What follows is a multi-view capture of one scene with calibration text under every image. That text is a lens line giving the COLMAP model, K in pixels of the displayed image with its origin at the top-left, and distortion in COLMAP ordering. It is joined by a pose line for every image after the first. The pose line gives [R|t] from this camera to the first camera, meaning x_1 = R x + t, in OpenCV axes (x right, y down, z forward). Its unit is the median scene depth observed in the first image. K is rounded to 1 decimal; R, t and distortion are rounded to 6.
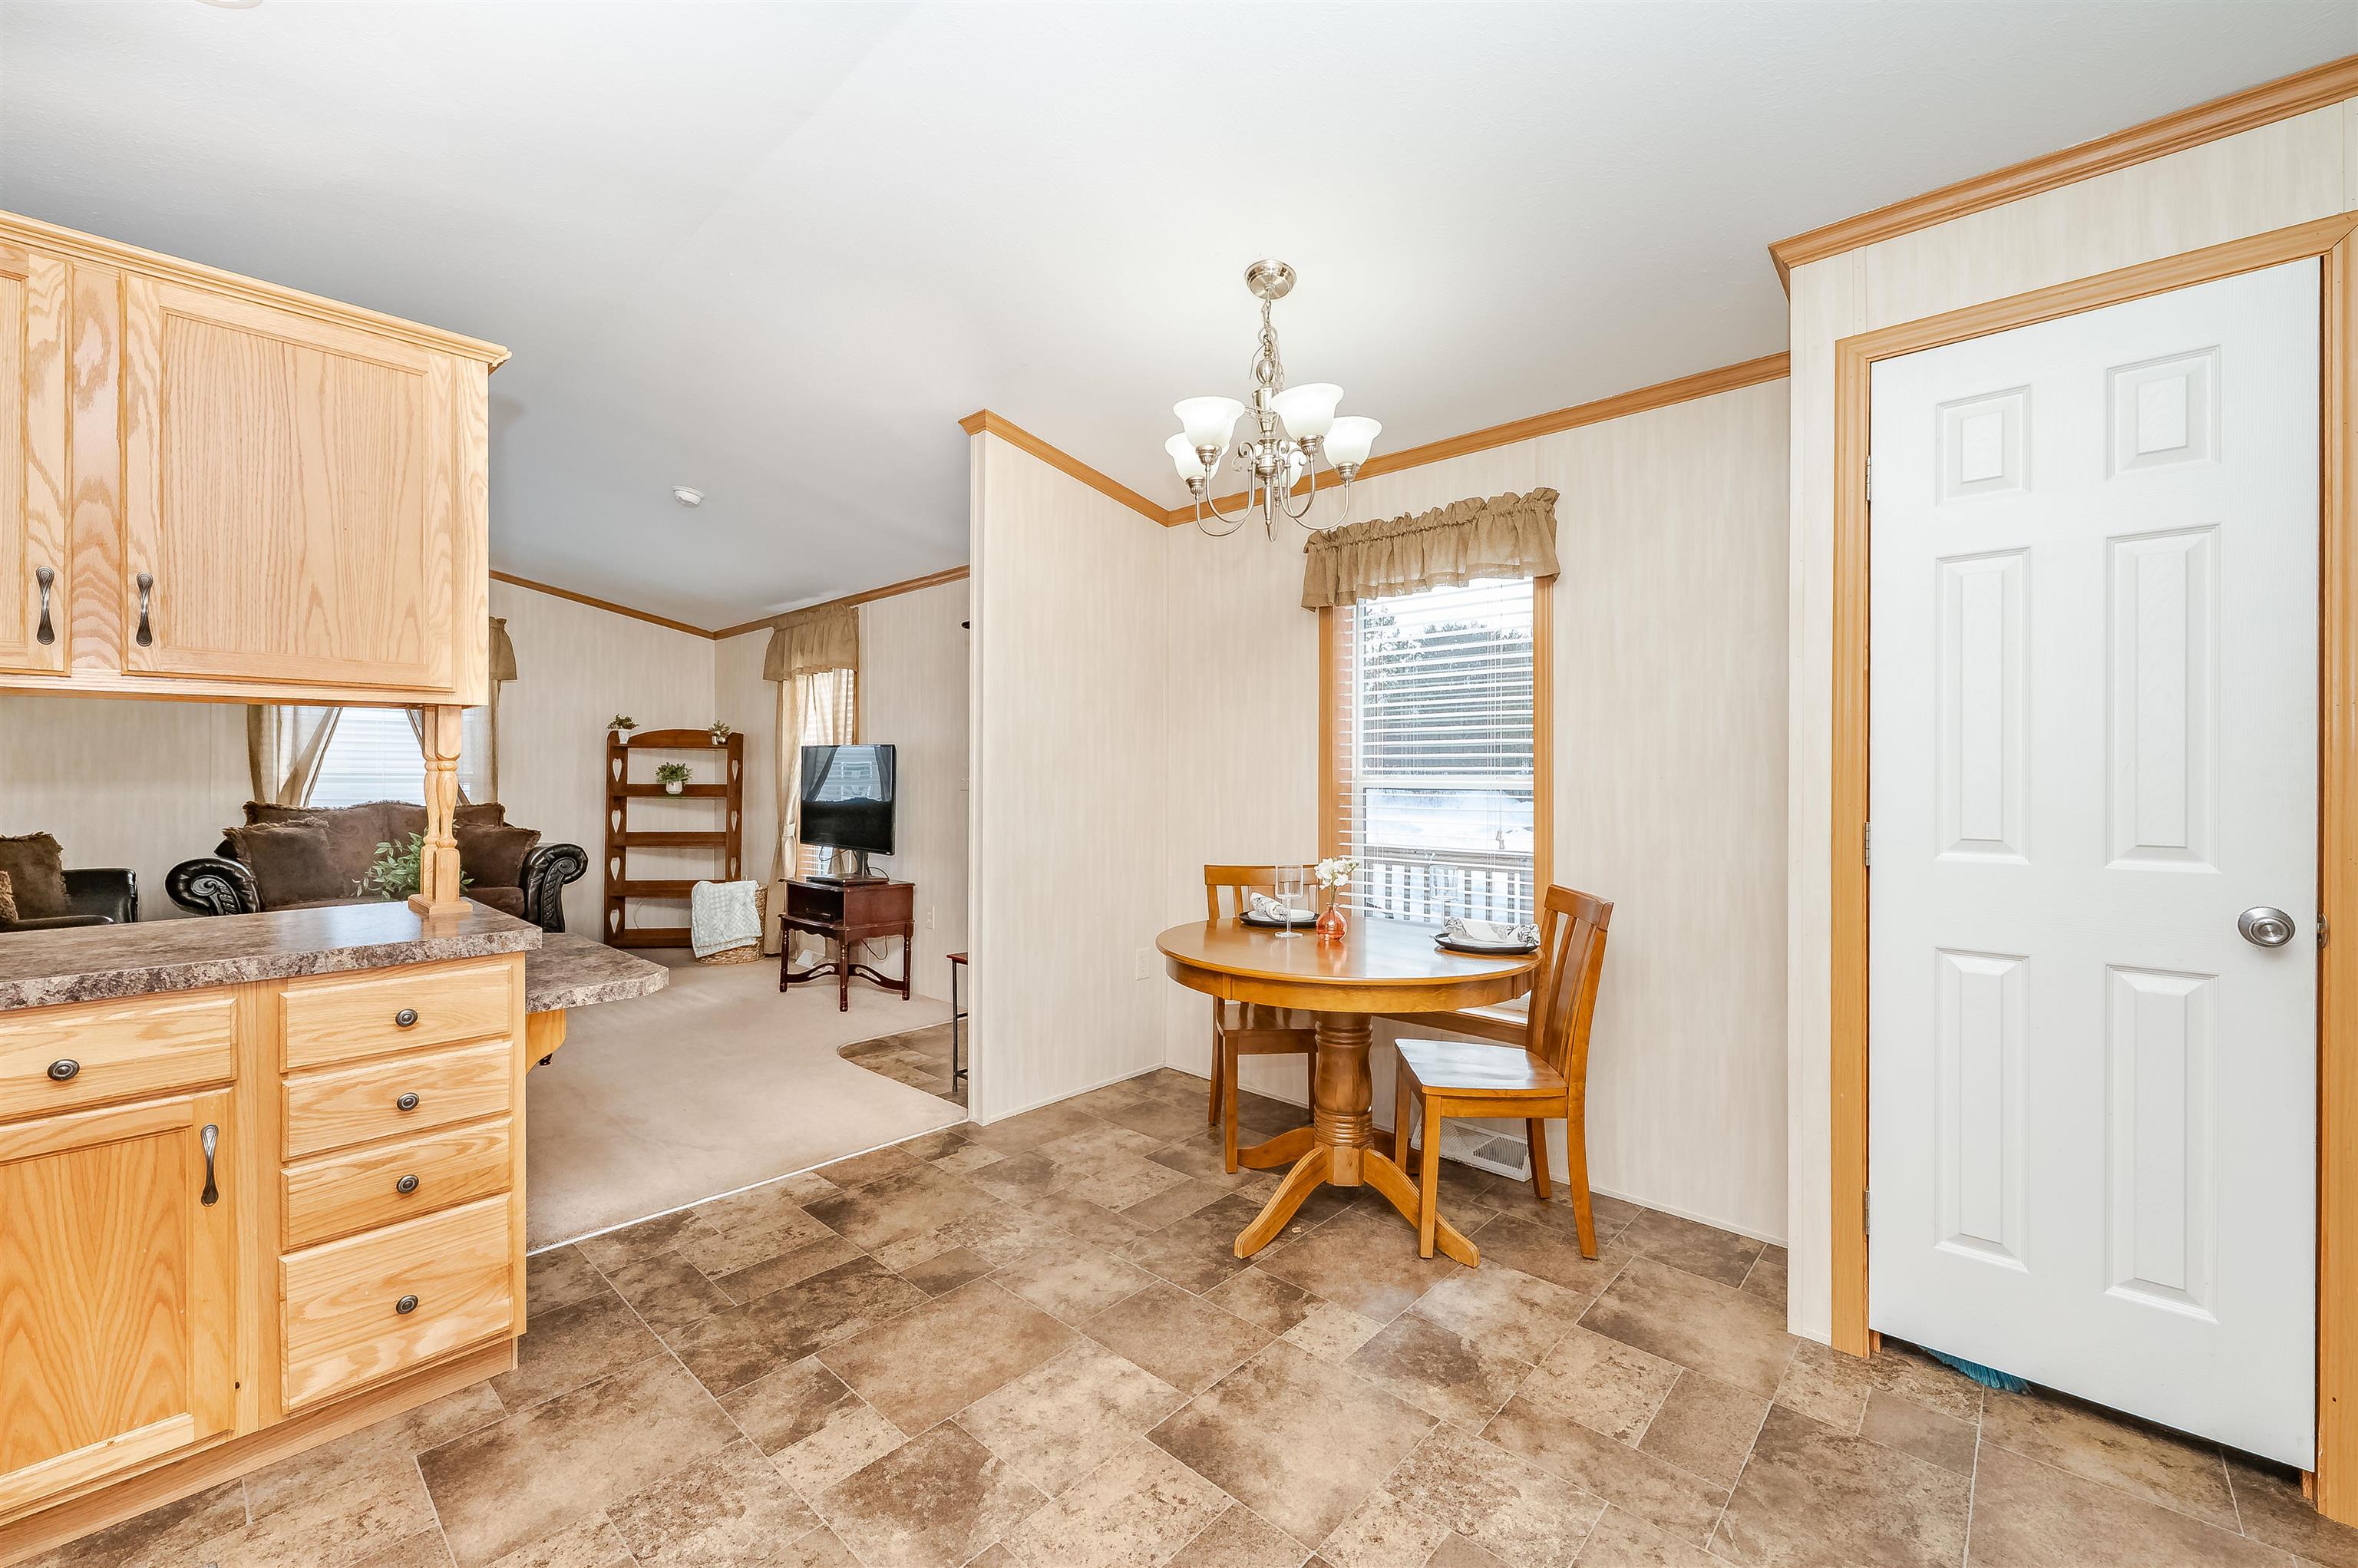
lens RADIAL K [[961.8, 0, 1153.2], [0, 961.8, 772.6], [0, 0, 1]] dist [0.005652, 0.000825]
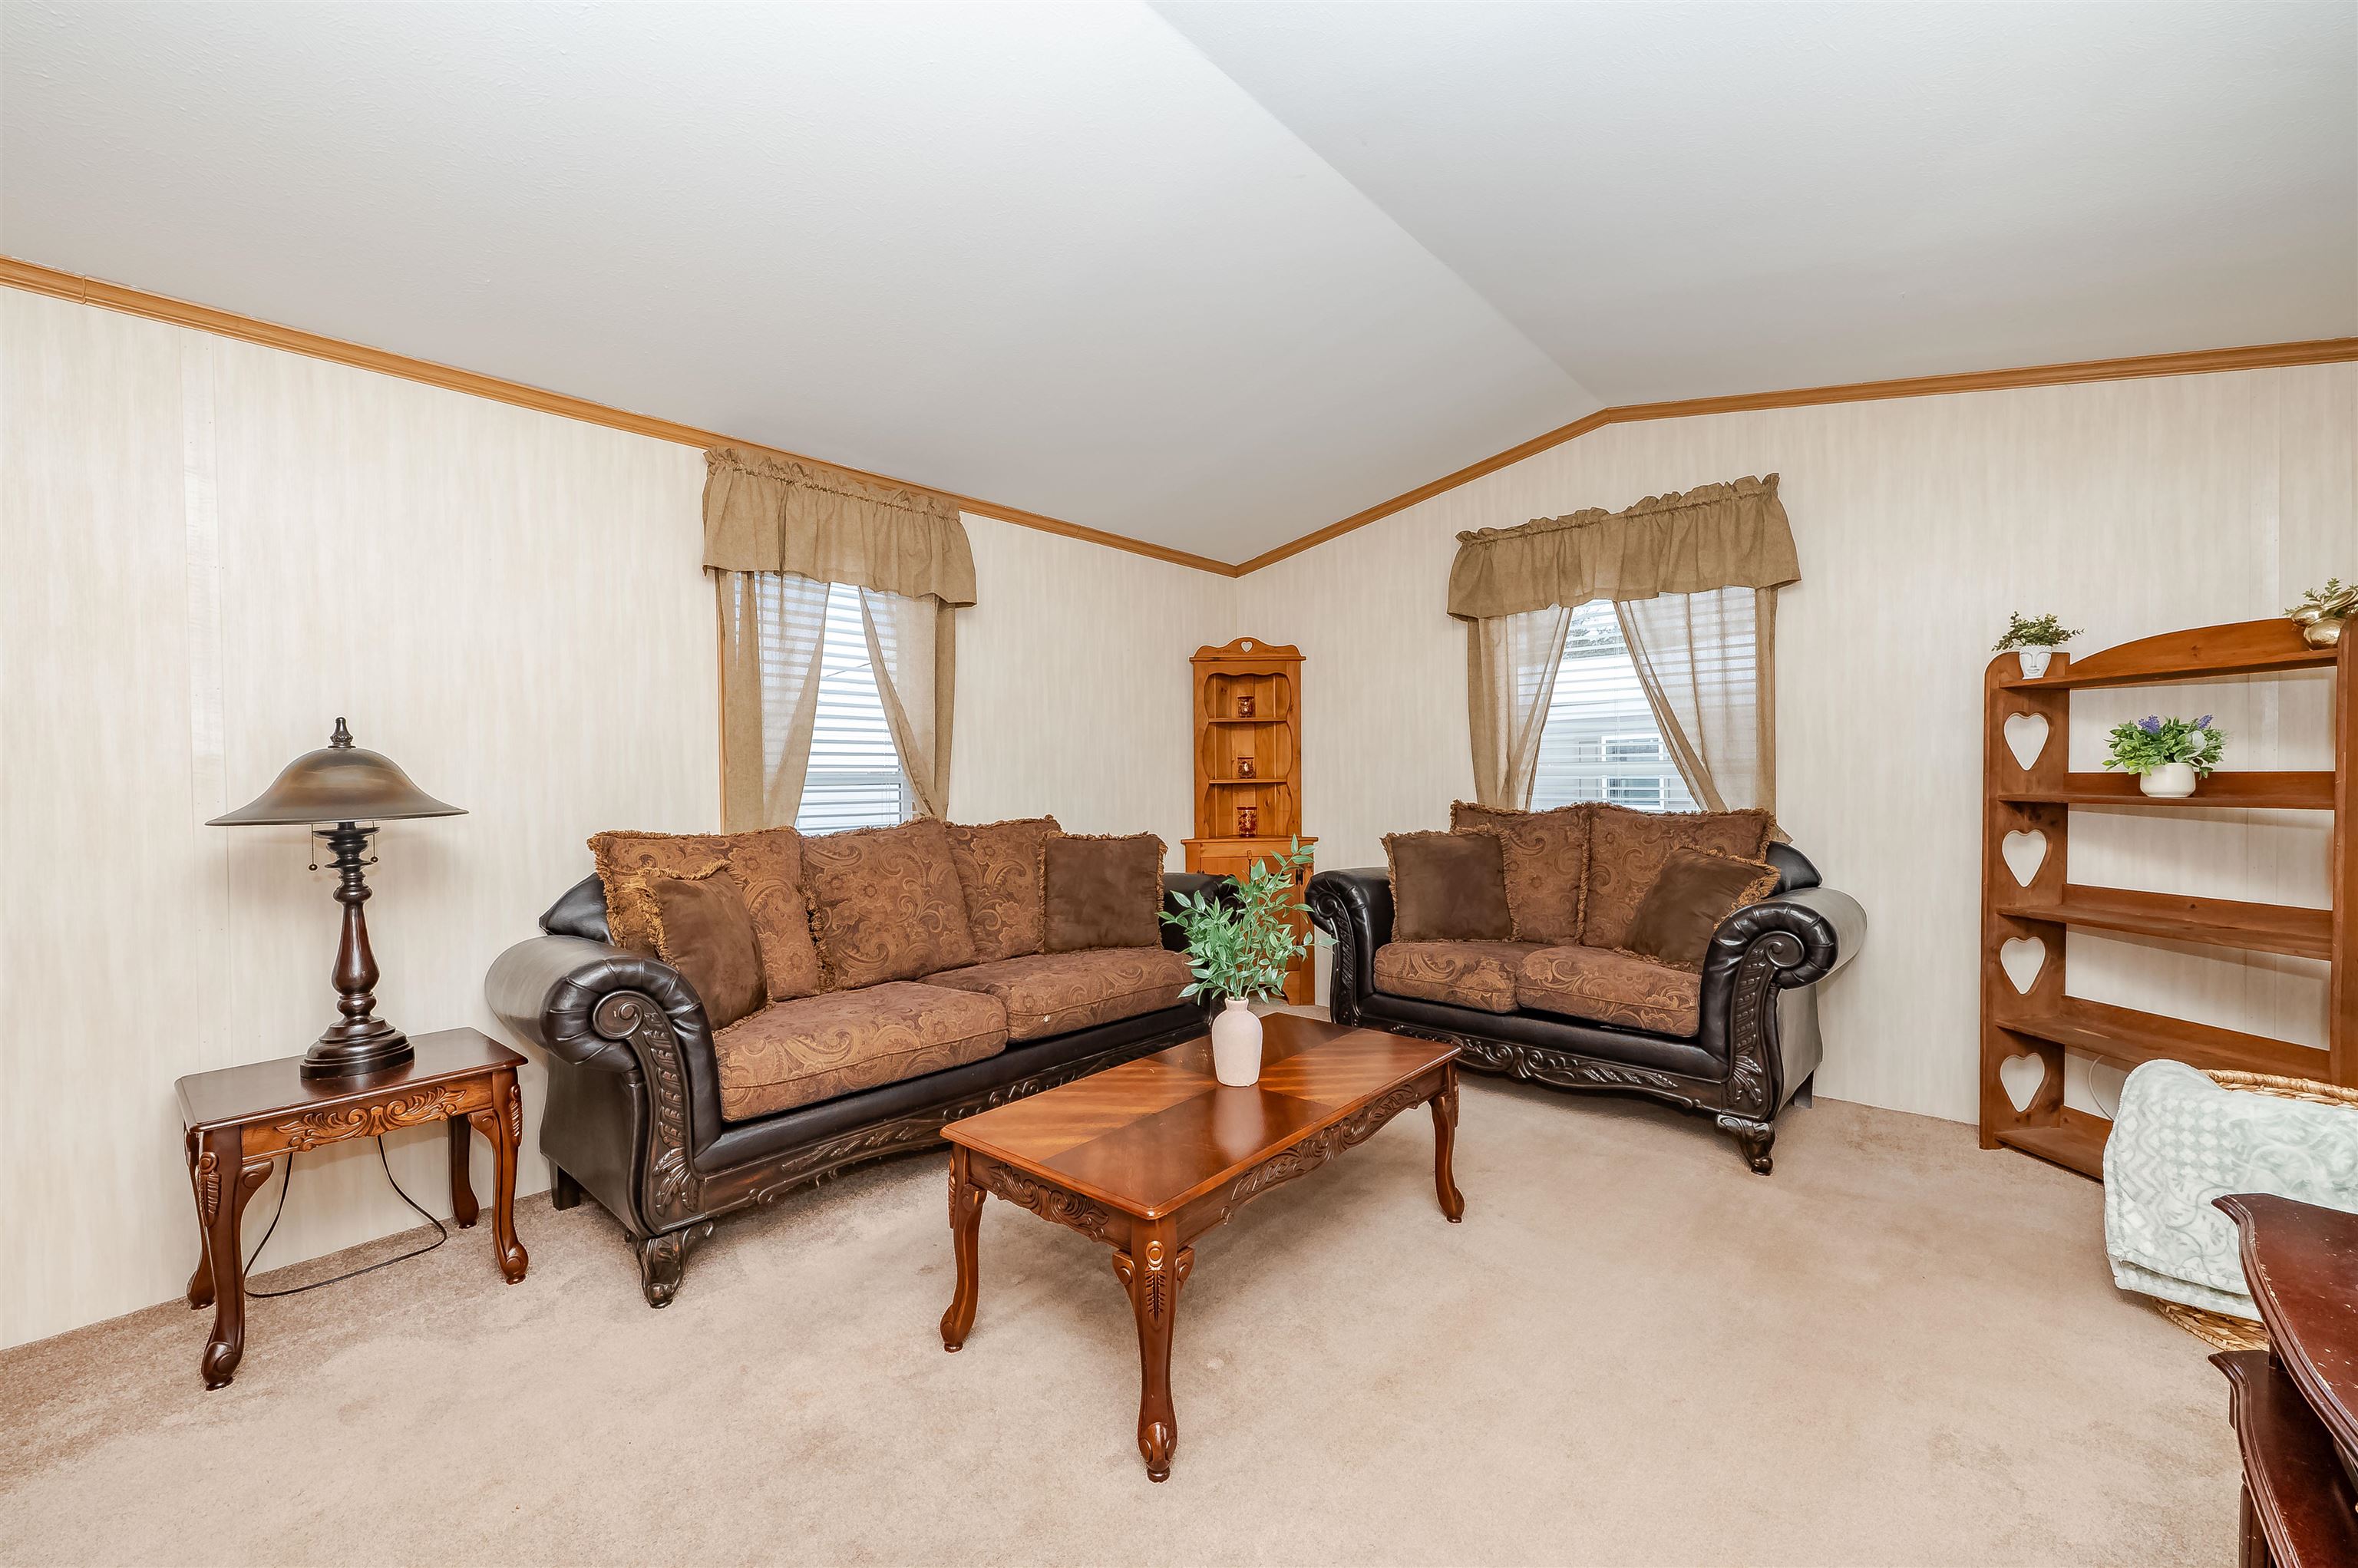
lens RADIAL K [[915.4, 0, 1179.0], [0, 915.4, 784.0], [0, 0, 1]] dist [0.000826, 0.000007]
pose [[0.031653, 0.000566, -0.999499, -0.443792], [0.019325, 0.999813, 0.001178, 0.024967], [0.999312, -0.019352, 0.031636, 1.778188]]
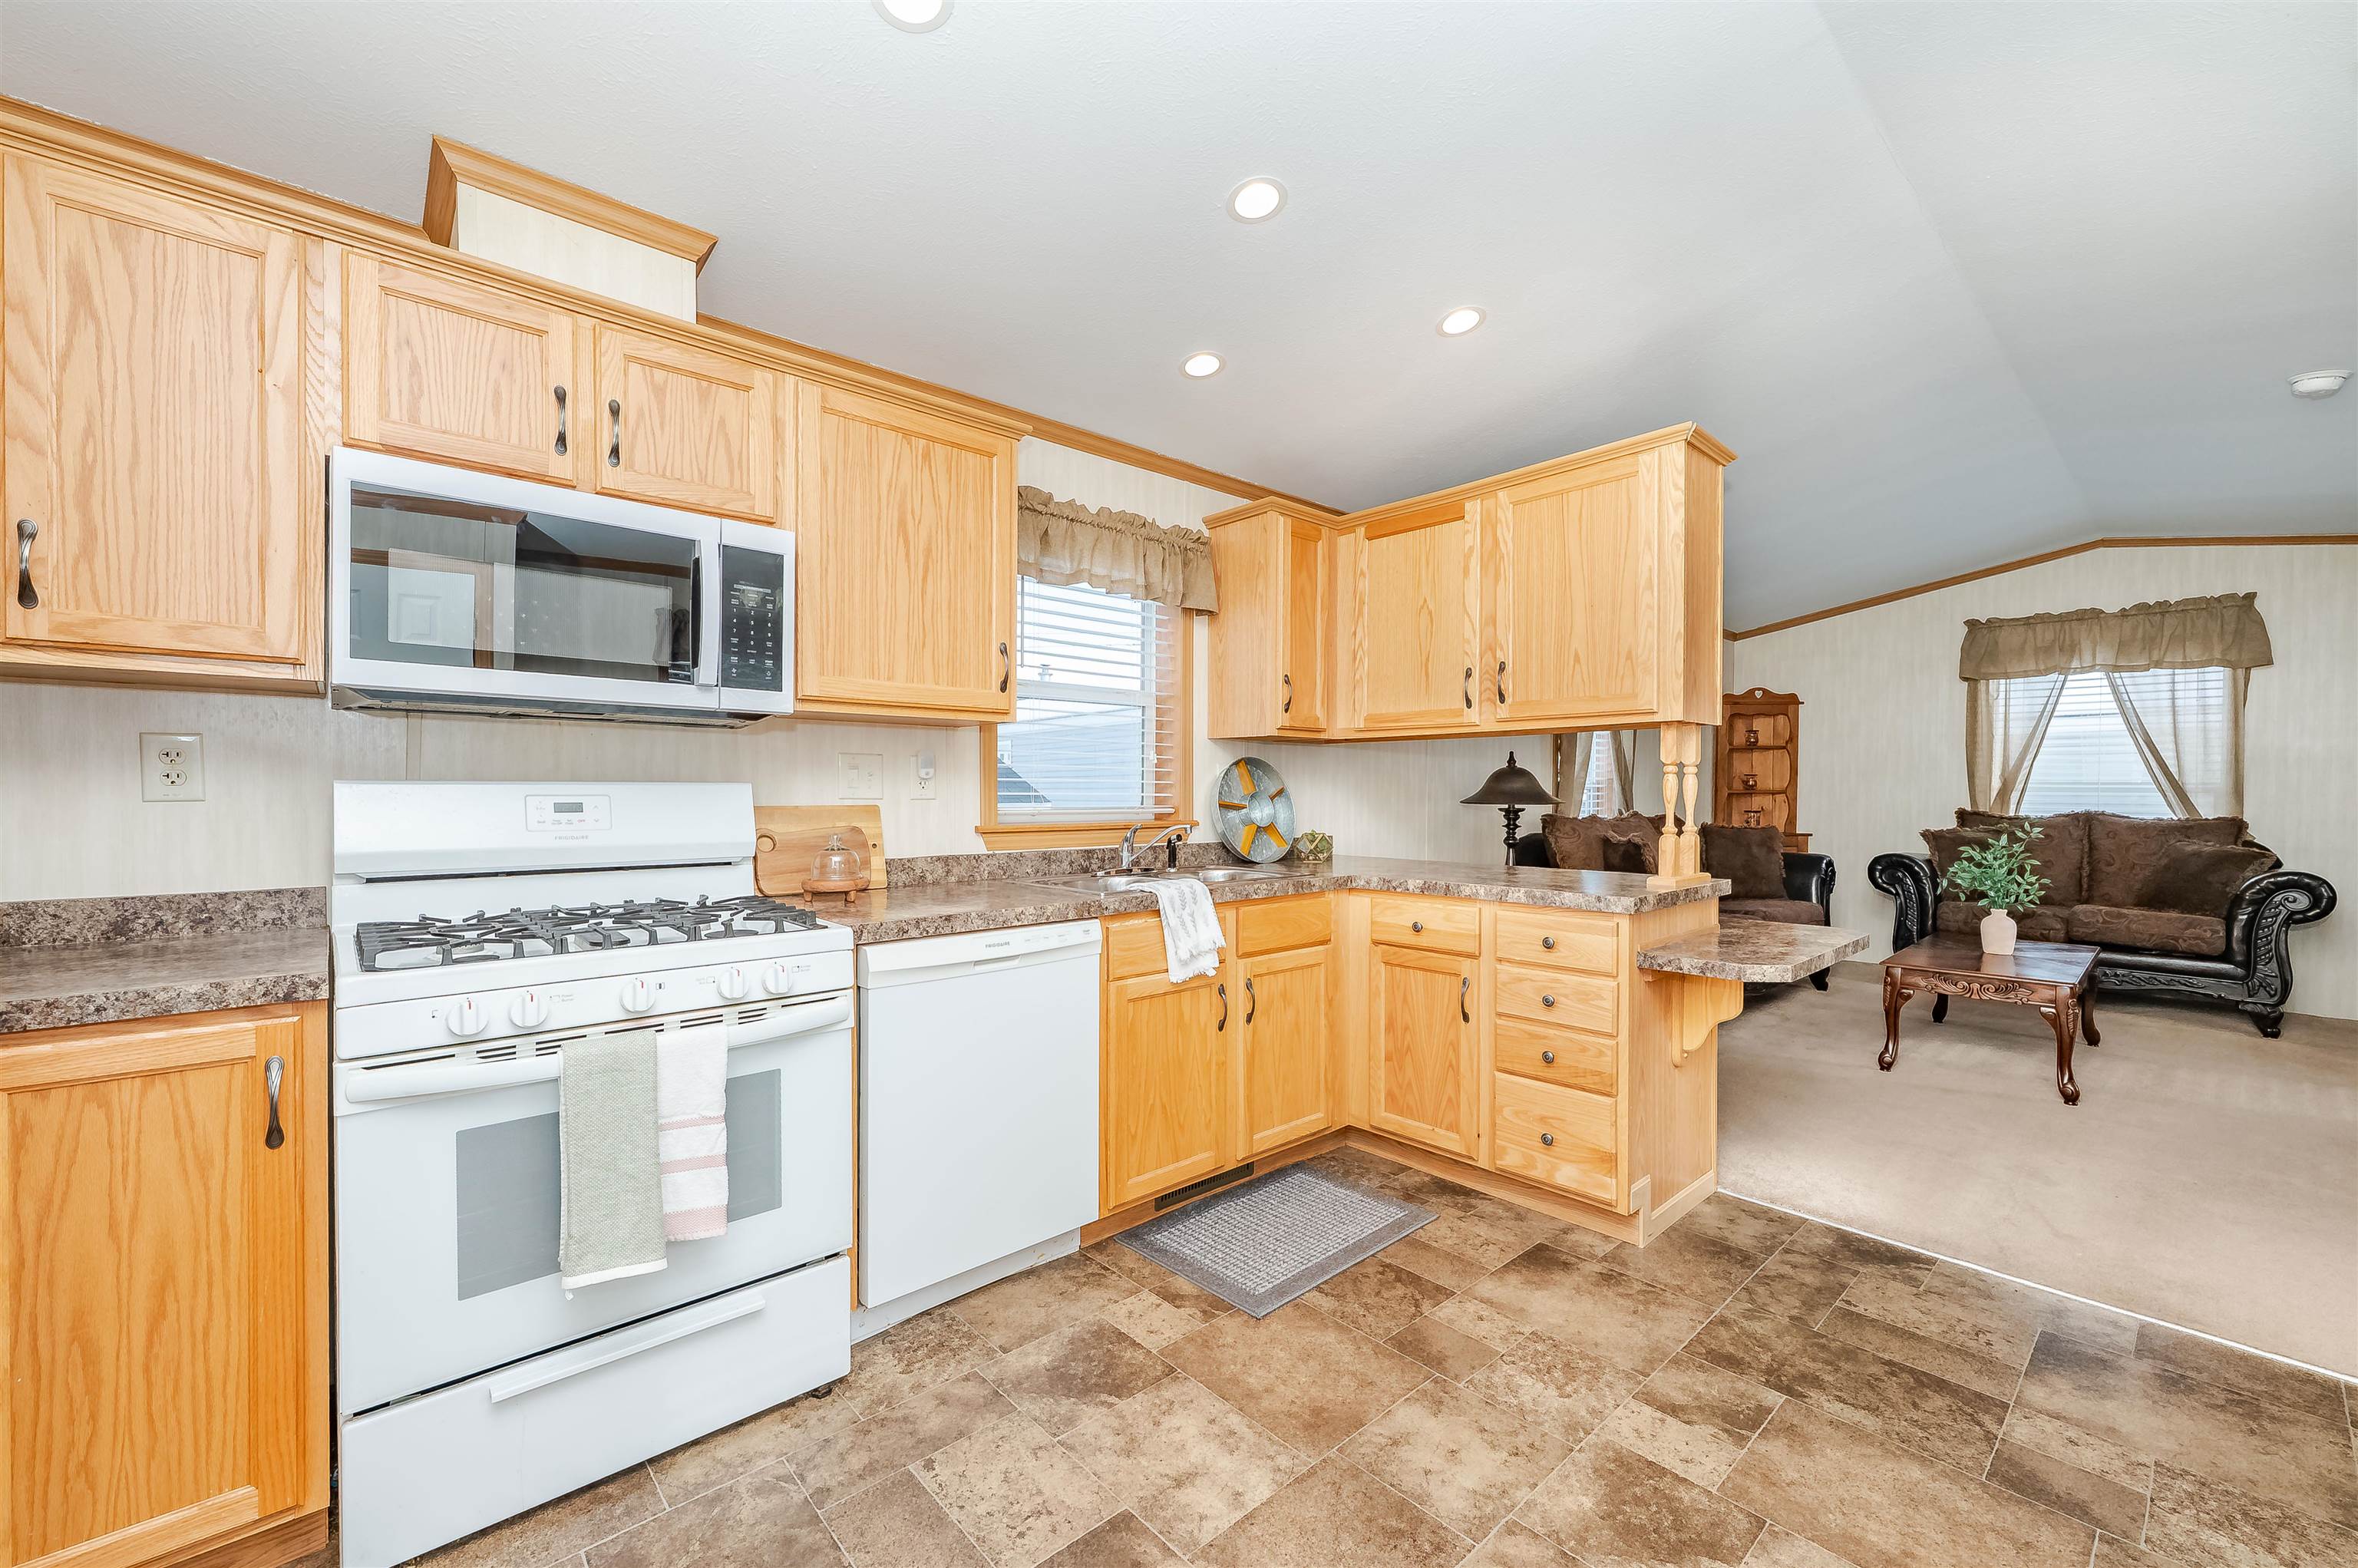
lens RADIAL K [[941.4, 0, 1205.1], [0, 941.4, 798.3], [0, 0, 1]] dist [0.016048, -0.000092]
pose [[-0.057132, 0.009608, -0.998320, 0.532567], [-0.000783, 0.999953, 0.009669, 0.018307], [0.998366, 0.001334, -0.057122, 0.447752]]
